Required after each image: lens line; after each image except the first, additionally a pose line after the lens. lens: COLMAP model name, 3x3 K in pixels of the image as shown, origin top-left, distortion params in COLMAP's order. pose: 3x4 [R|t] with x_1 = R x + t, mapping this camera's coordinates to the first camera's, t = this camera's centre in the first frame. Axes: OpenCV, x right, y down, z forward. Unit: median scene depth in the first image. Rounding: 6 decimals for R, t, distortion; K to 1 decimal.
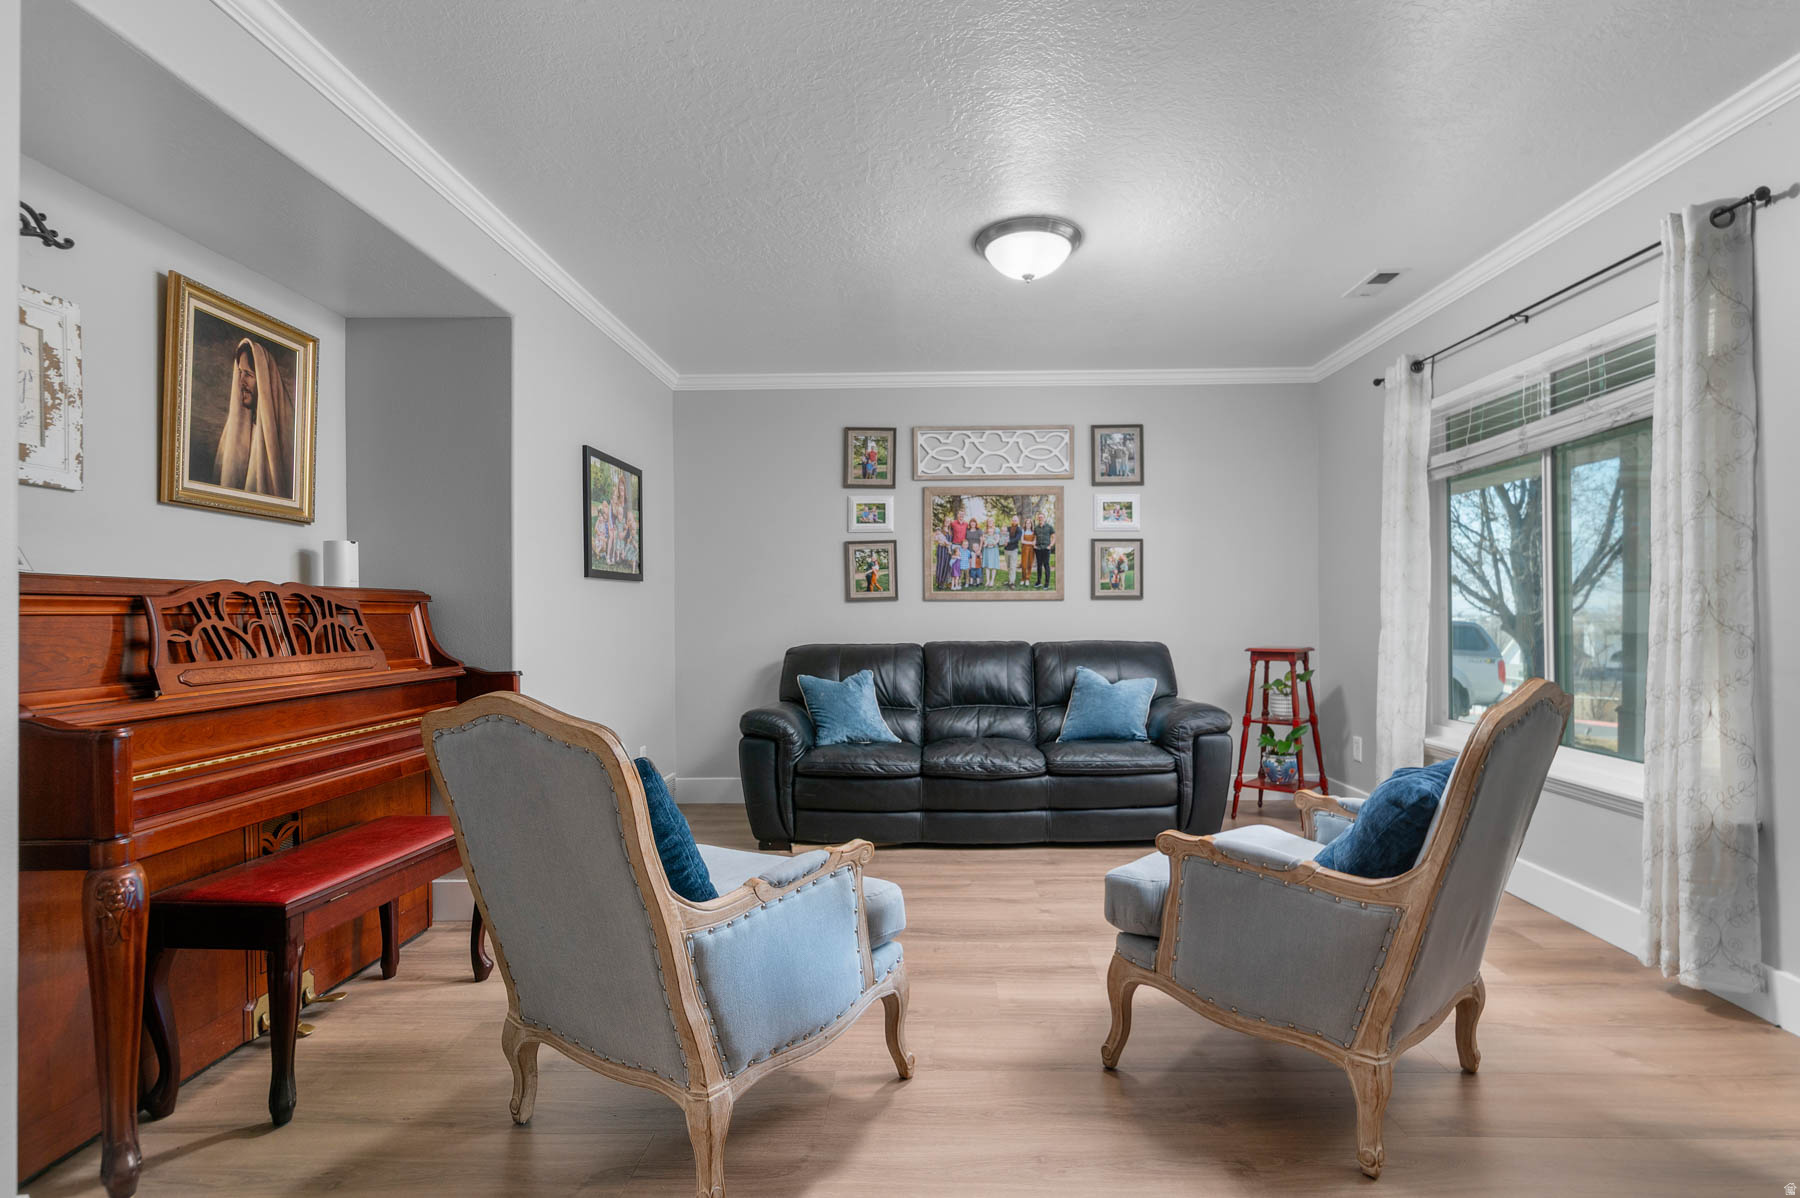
lens RADIAL K [[828.1, 0, 907.0], [0, 828.1, 609.0], [0, 0, 1]] dist [-0.006059, 0.000648]
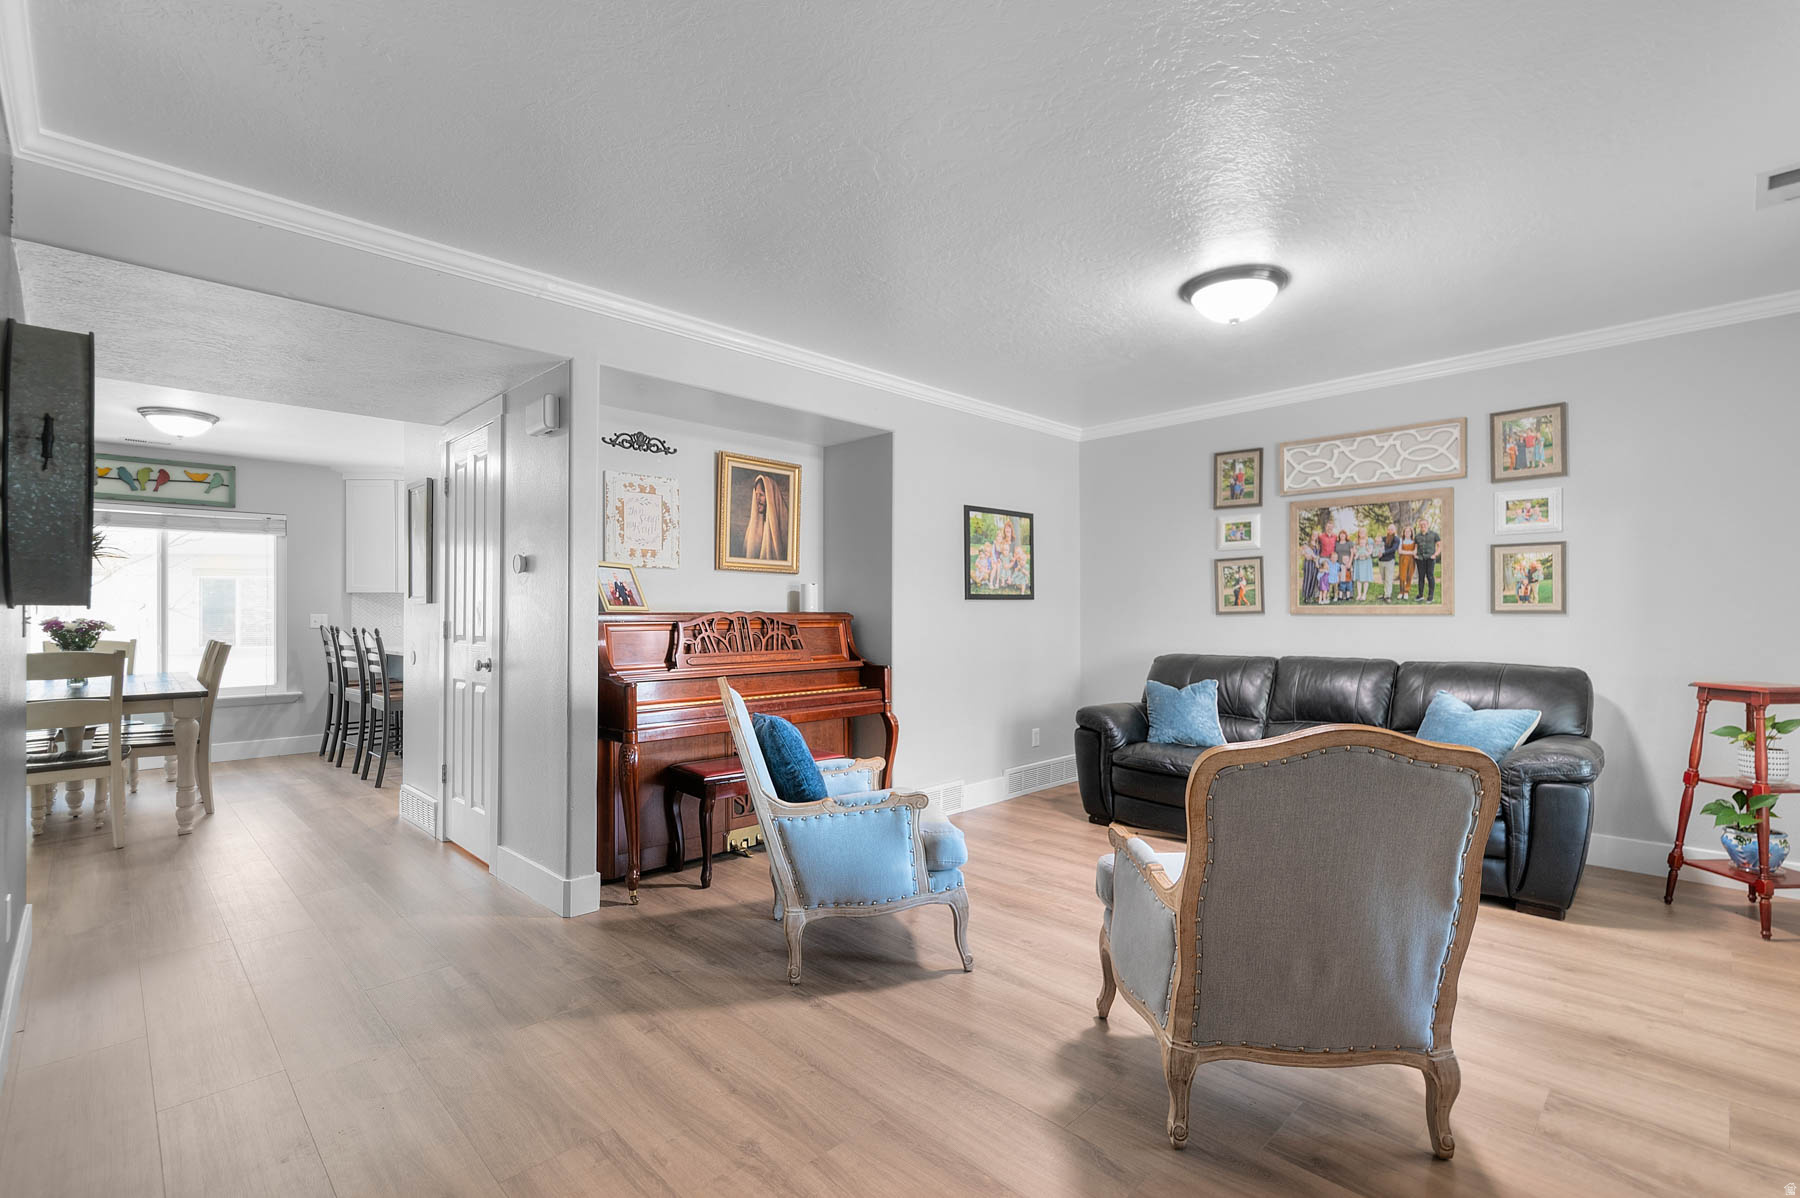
lens RADIAL K [[800.2, 0, 933.9], [0, 800.2, 603.3], [0, 0, 1]] dist [0.001159, 0.000041]
pose [[0.725761, -0.002911, -0.687941, 0.427272], [0.001811, 0.999996, -0.002320, -0.025287], [0.687945, 0.000438, 0.725763, -0.011350]]
